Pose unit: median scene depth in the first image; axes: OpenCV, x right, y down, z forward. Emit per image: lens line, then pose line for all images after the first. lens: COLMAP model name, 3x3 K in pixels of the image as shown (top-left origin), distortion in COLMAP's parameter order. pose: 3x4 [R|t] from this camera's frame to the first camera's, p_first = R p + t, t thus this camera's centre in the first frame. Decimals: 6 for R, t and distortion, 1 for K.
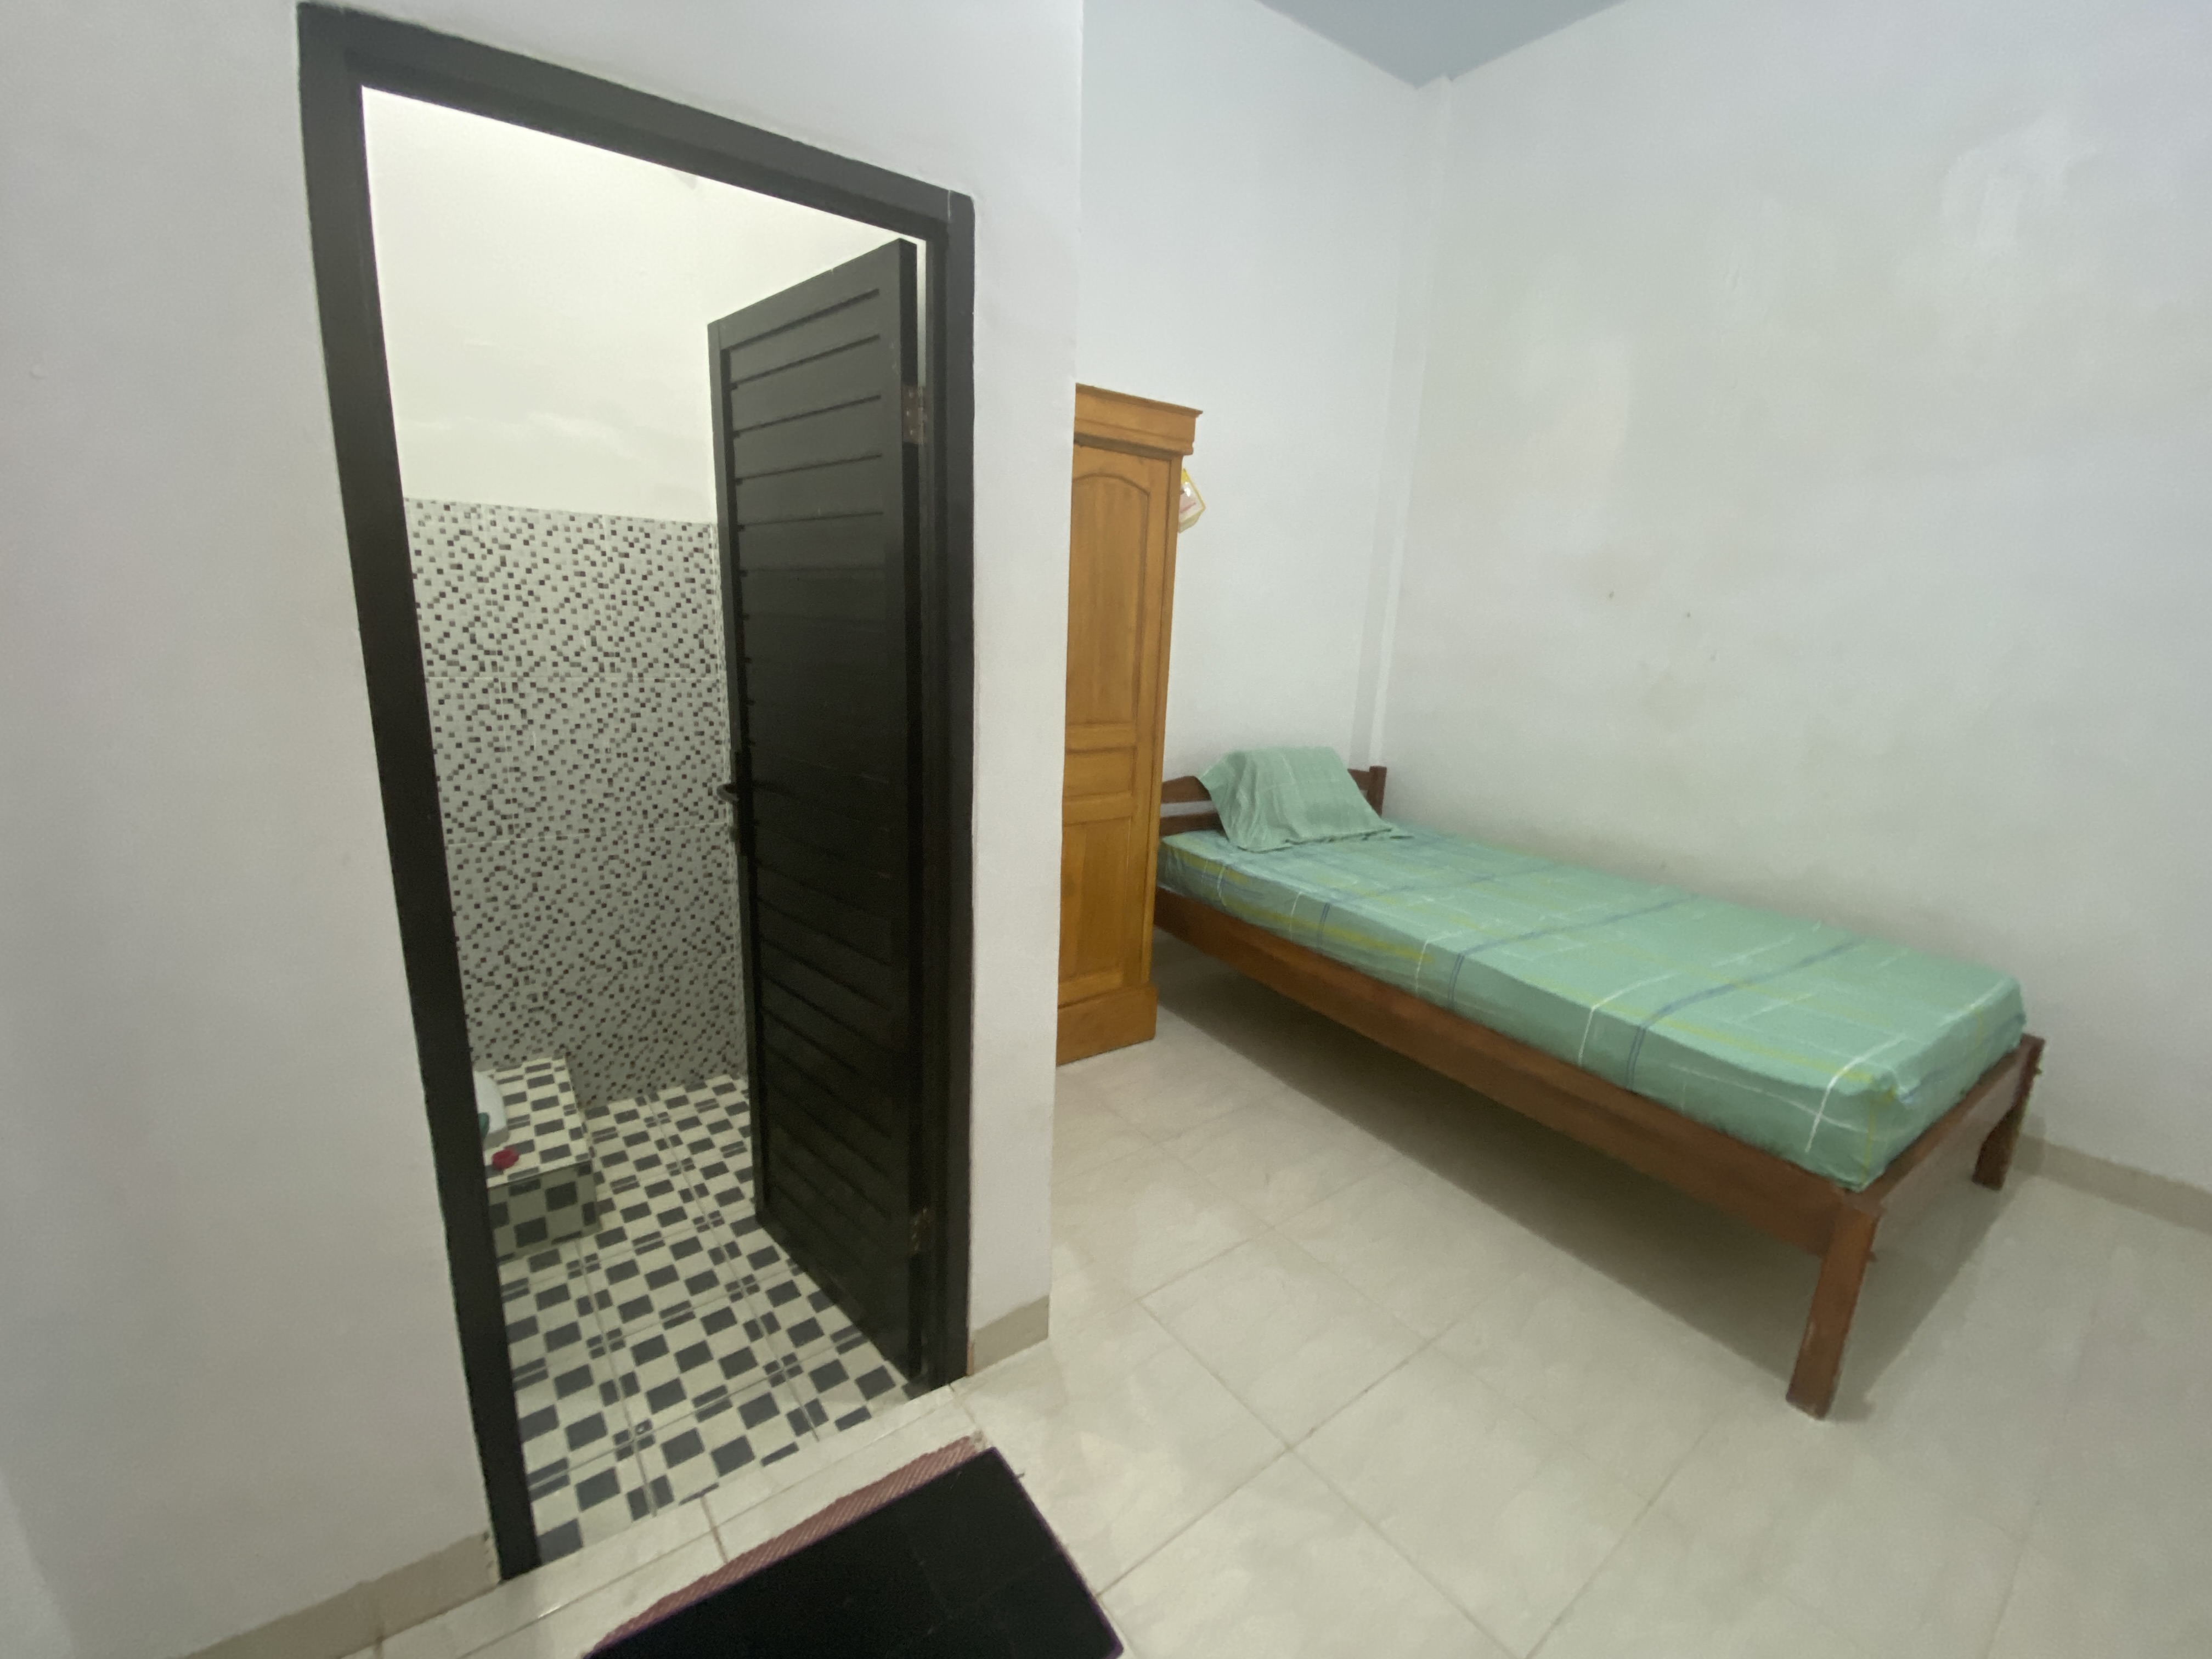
lens RADIAL K [[892.7, 0, 1099.8], [0, 892.7, 825.9], [0, 0, 1]] dist [0.024439, -0.021951]
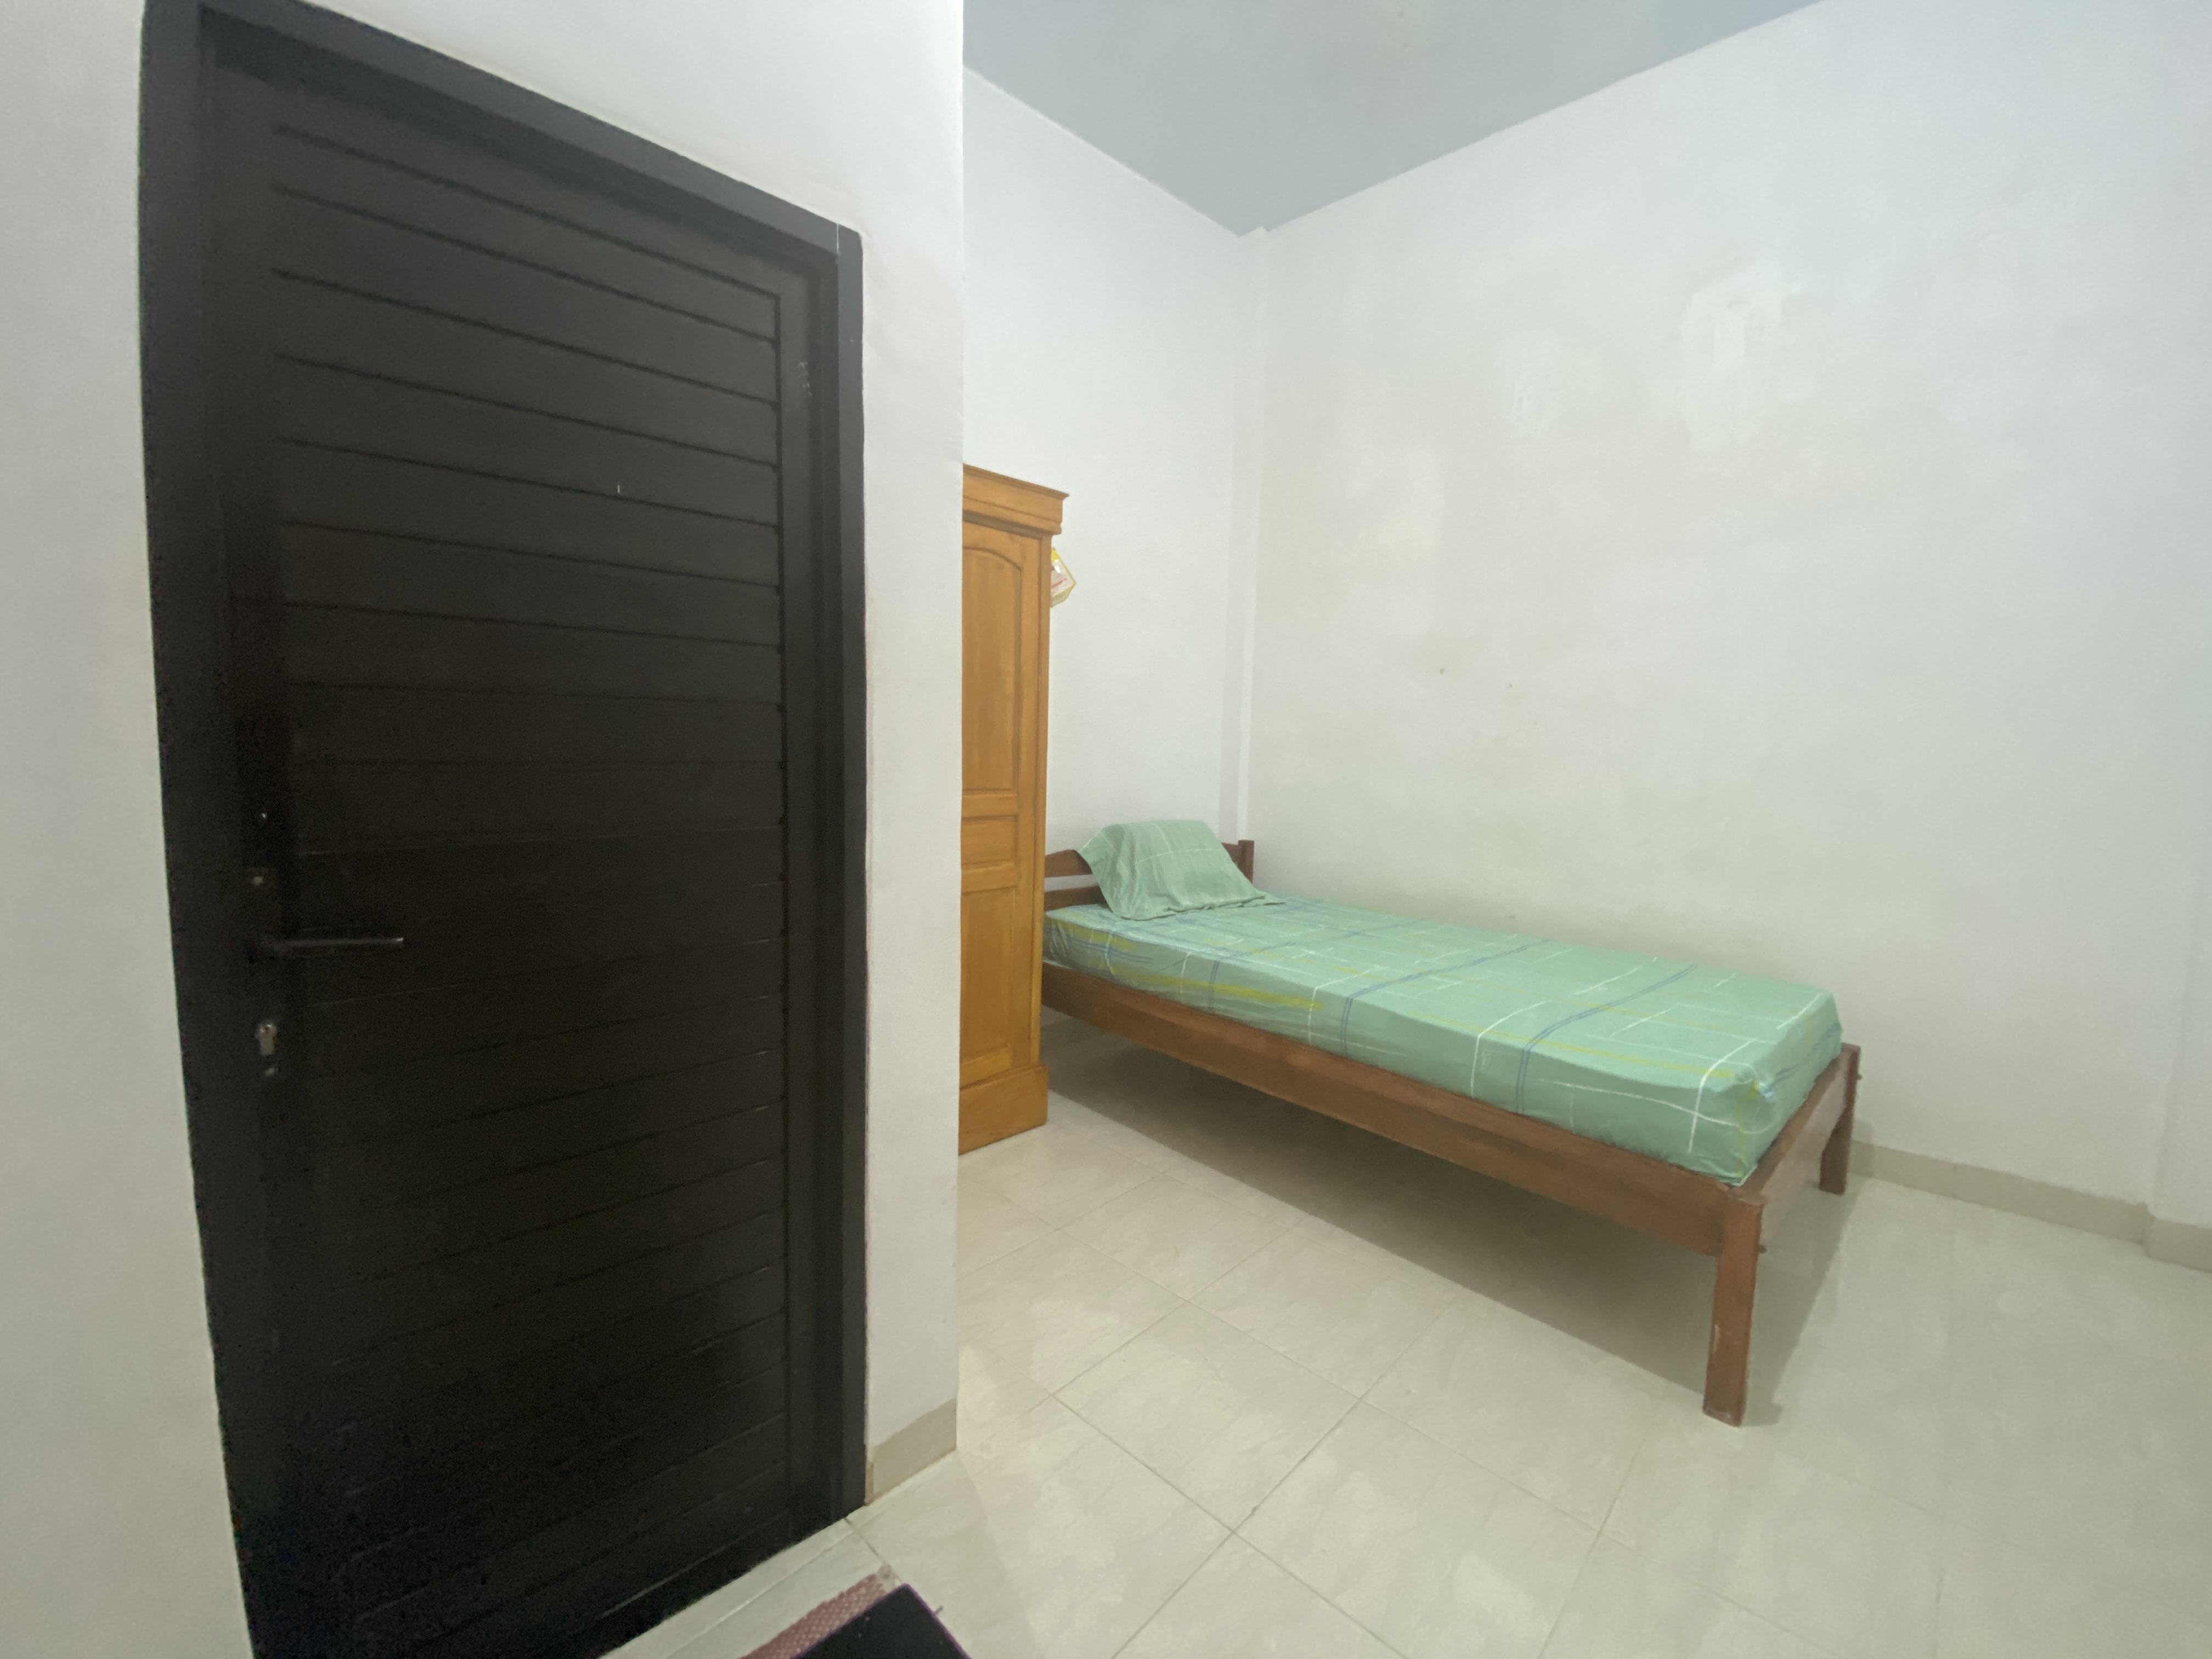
lens RADIAL K [[889.9, 0, 1100.5], [0, 889.9, 826.2], [0, 0, 1]] dist [0.027781, -0.023949]
pose [[0.987053, -0.031450, 0.157279, -0.027896], [0.050806, 0.991399, -0.120610, 0.053821], [-0.152133, 0.127039, 0.980162, 0.023519]]
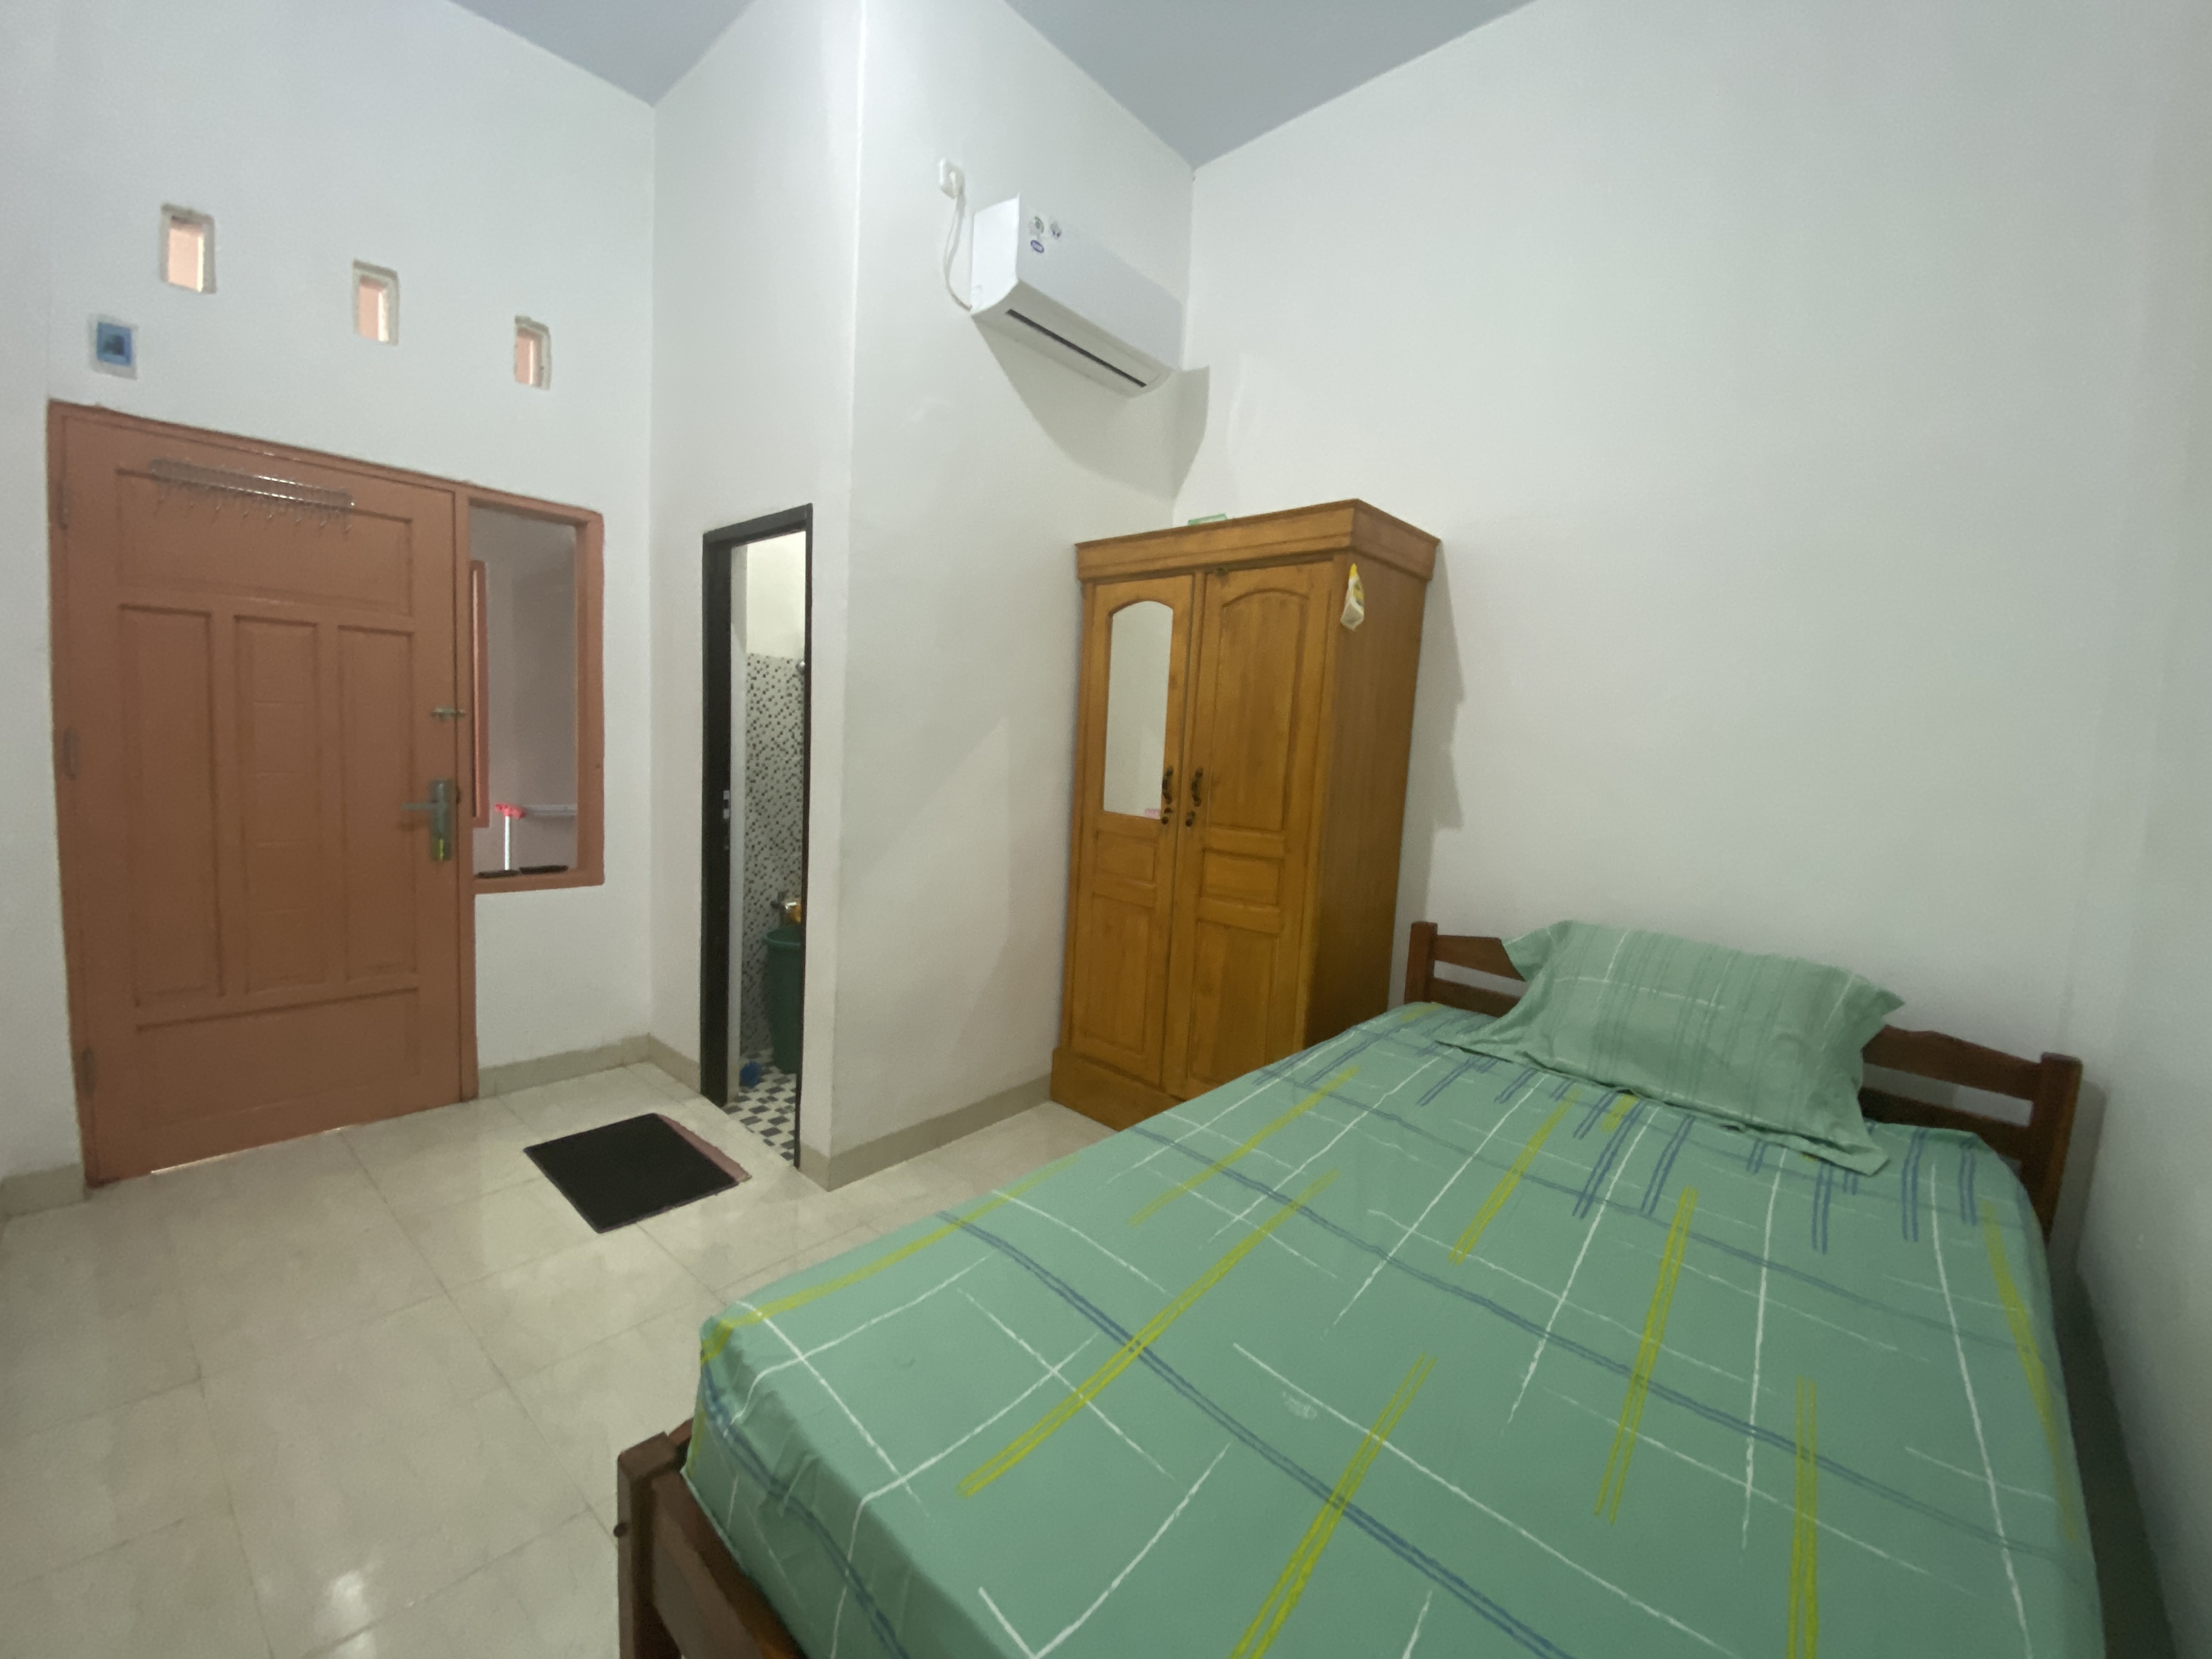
lens RADIAL K [[892.0, 0, 1103.2], [0, 892.0, 821.6], [0, 0, 1]] dist [0.023065, -0.022924]
pose [[0.212890, 0.061319, -0.975150, 1.030364], [-0.259011, 0.965865, 0.004189, -0.094430], [0.942121, 0.251683, 0.221505, 0.692583]]
